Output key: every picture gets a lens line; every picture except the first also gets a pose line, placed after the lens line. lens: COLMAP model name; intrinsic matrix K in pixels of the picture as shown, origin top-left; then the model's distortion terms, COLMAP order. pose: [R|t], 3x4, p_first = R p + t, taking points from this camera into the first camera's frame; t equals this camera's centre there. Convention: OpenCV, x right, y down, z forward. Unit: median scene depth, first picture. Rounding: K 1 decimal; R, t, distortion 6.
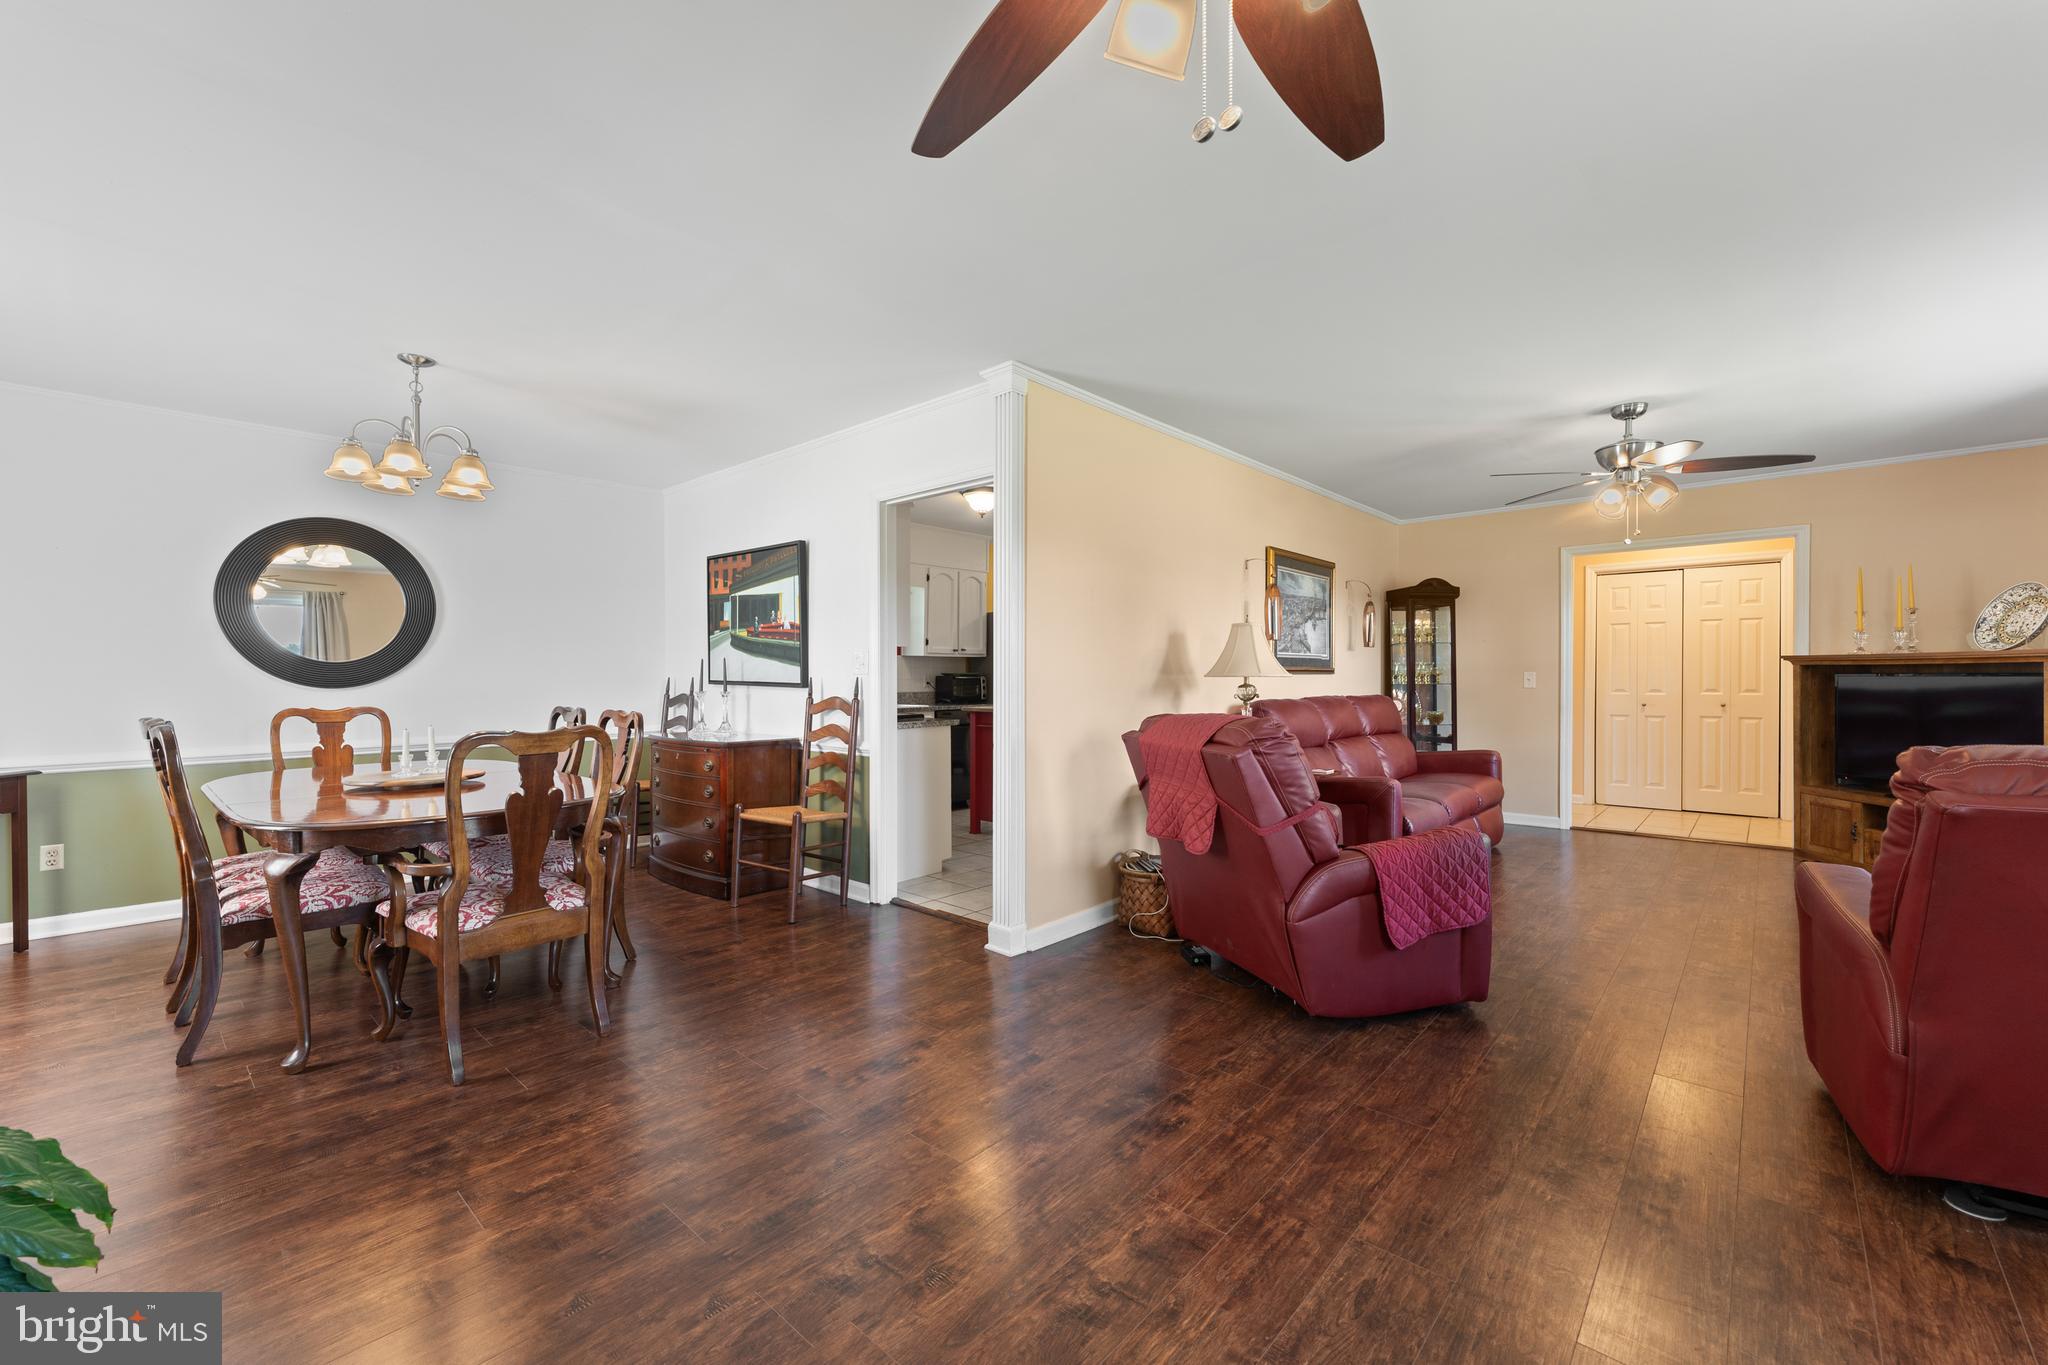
lens RADIAL K [[826.4, 0, 1029.5], [0, 826.4, 683.8], [0, 0, 1]] dist [0.001373, -0.000202]
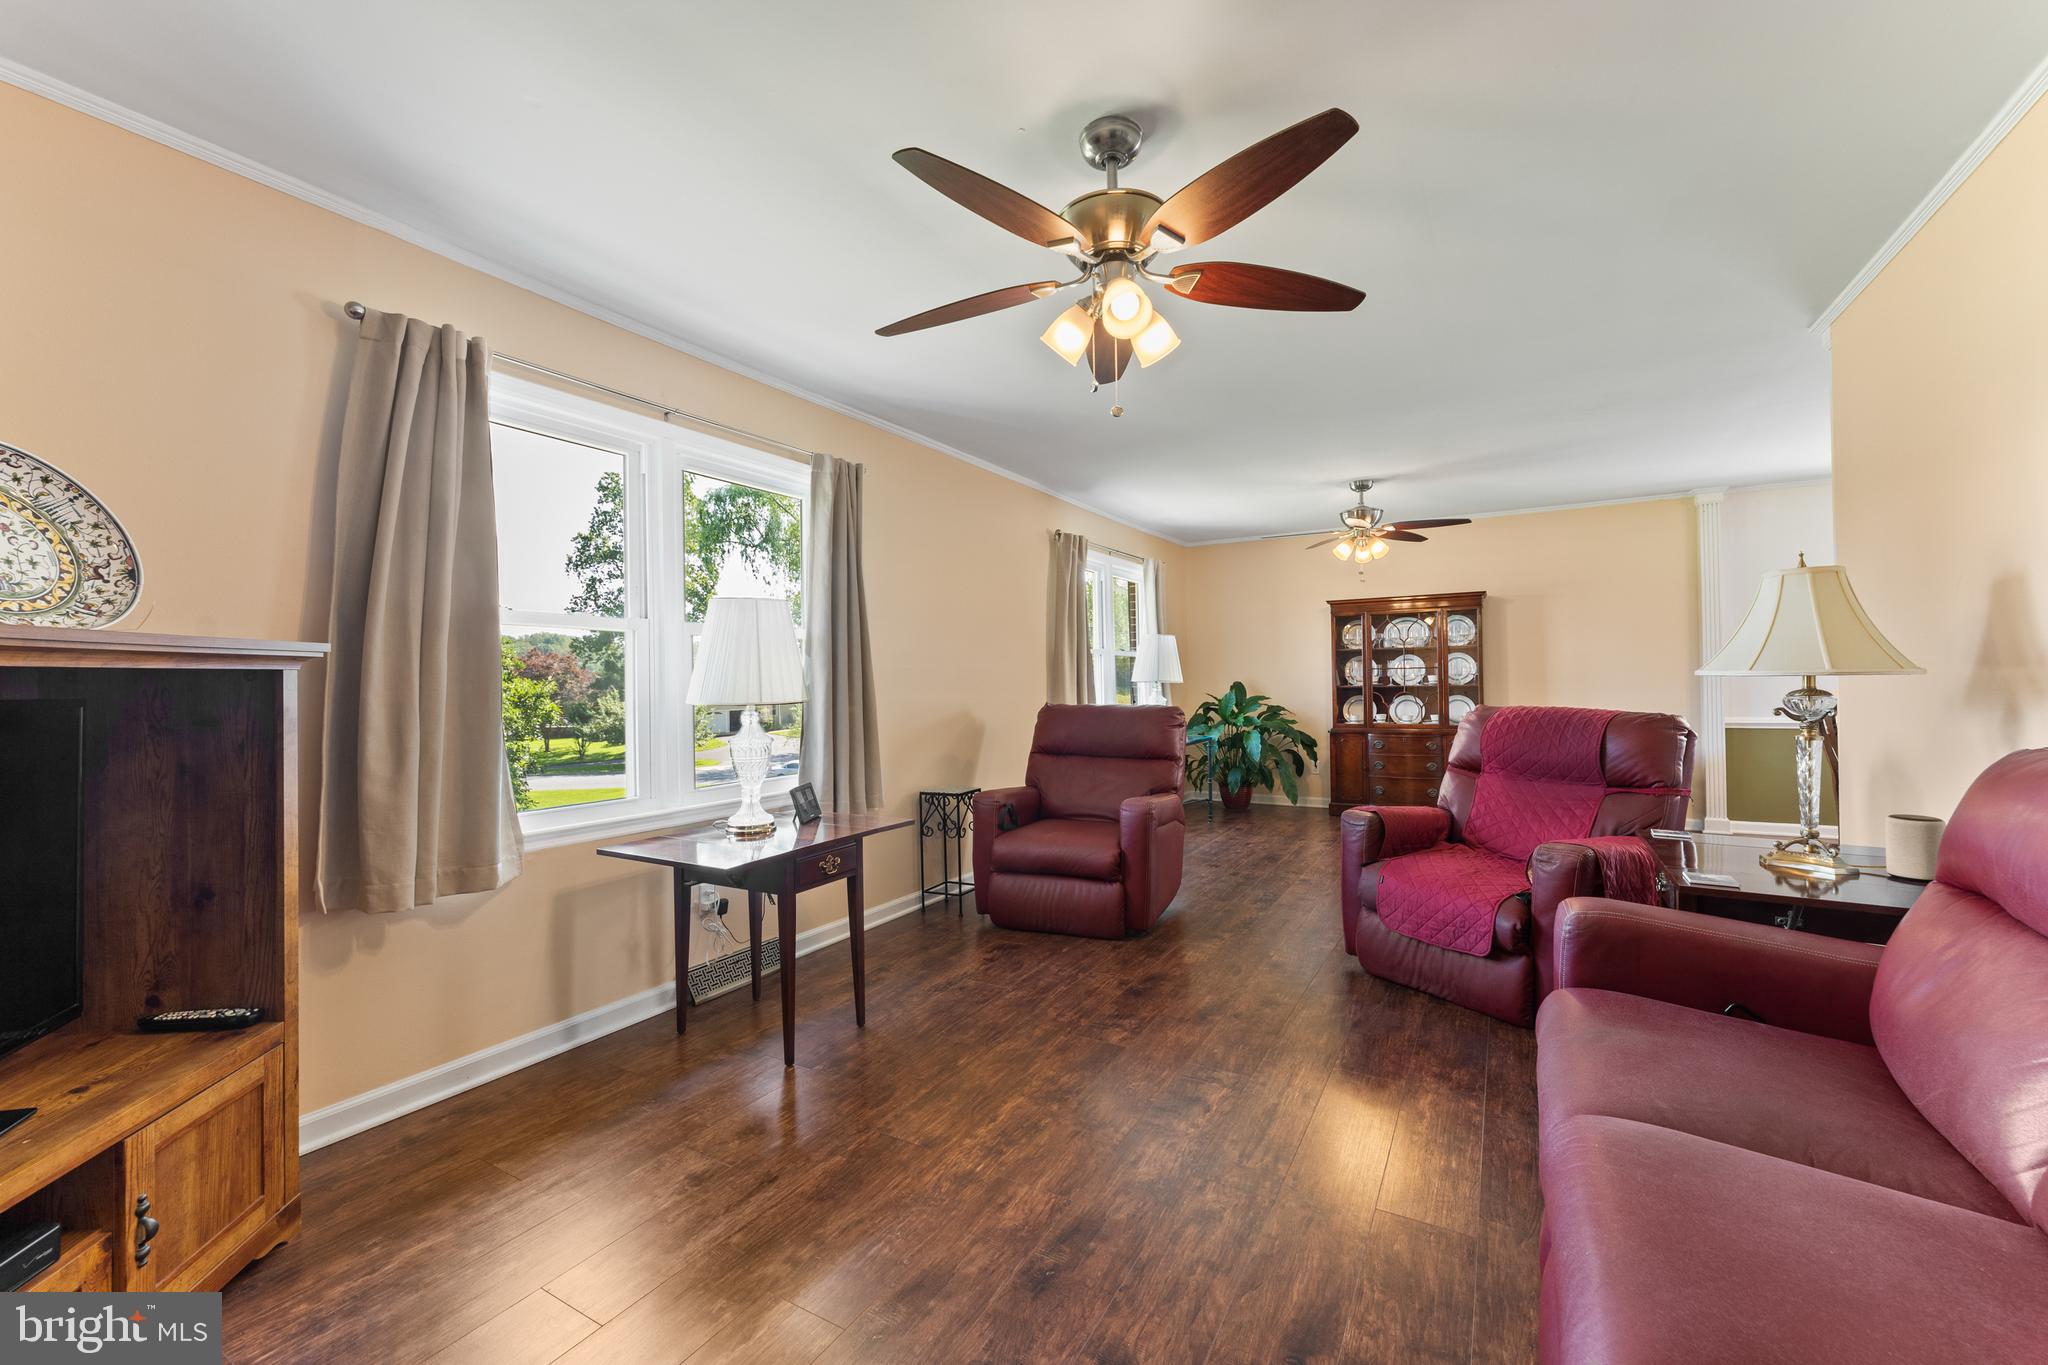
lens RADIAL K [[829.8, 0, 1021.5], [0, 829.8, 674.1], [0, 0, 1]] dist [0.000514, -0.000277]
pose [[-0.980383, 0.015567, -0.196485, 0.723392], [0.014780, 0.999876, 0.005469, -0.016265], [0.196546, 0.002458, -0.980492, 1.213352]]
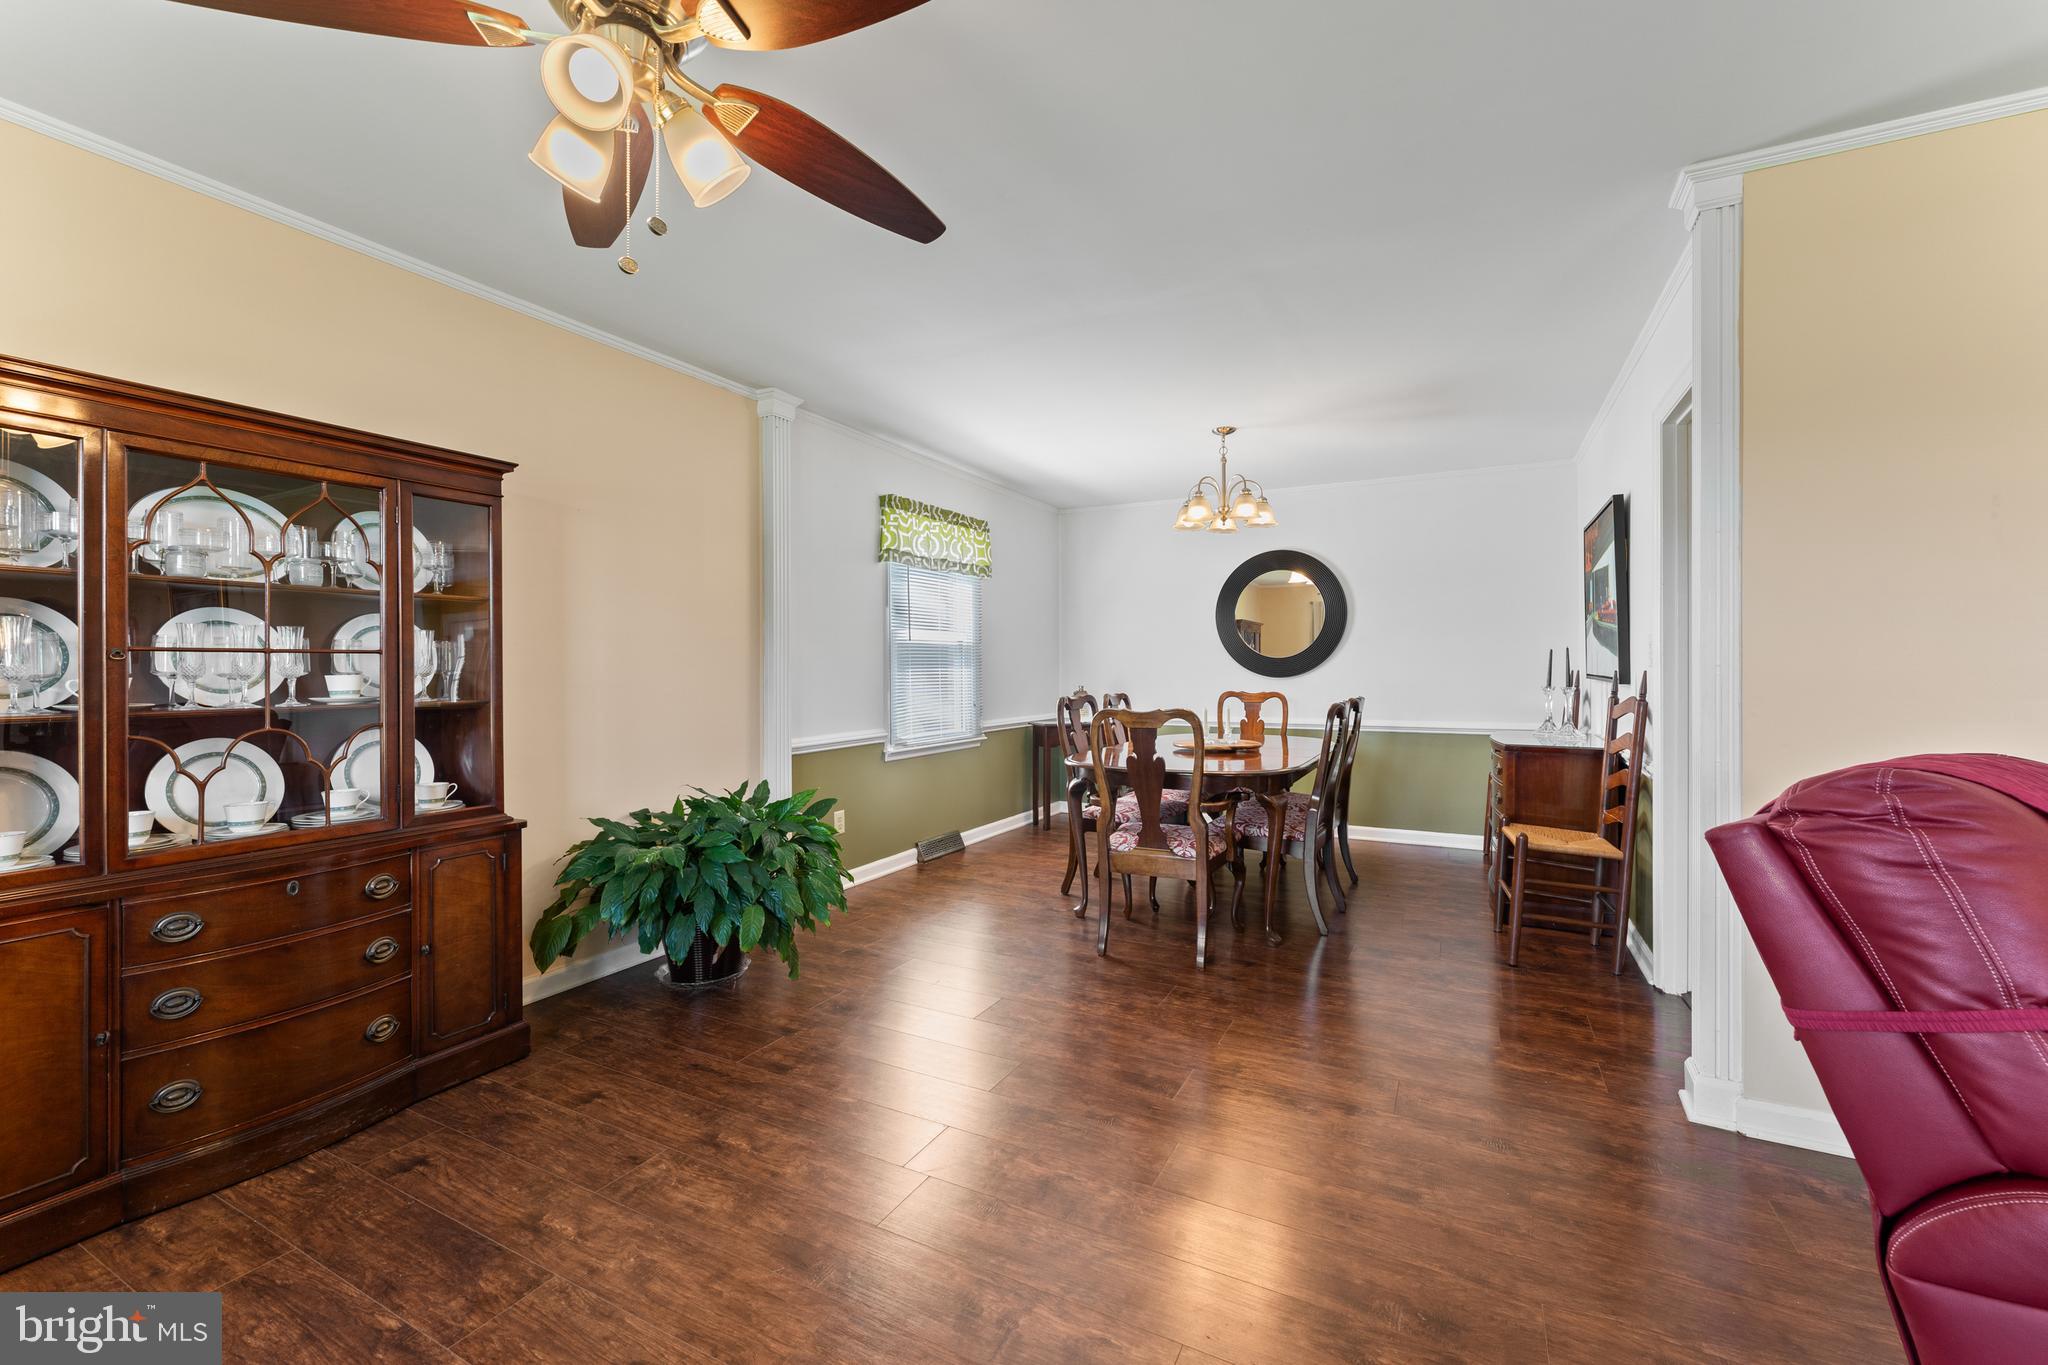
lens RADIAL K [[829.8, 0, 1021.5], [0, 829.8, 674.1], [0, 0, 1]] dist [0.000514, -0.000277]
pose [[0.237870, 0.006878, -0.971273, 0.324733], [-0.008685, 0.999950, 0.004954, -0.003018], [0.971258, 0.007257, 0.237918, 0.254381]]
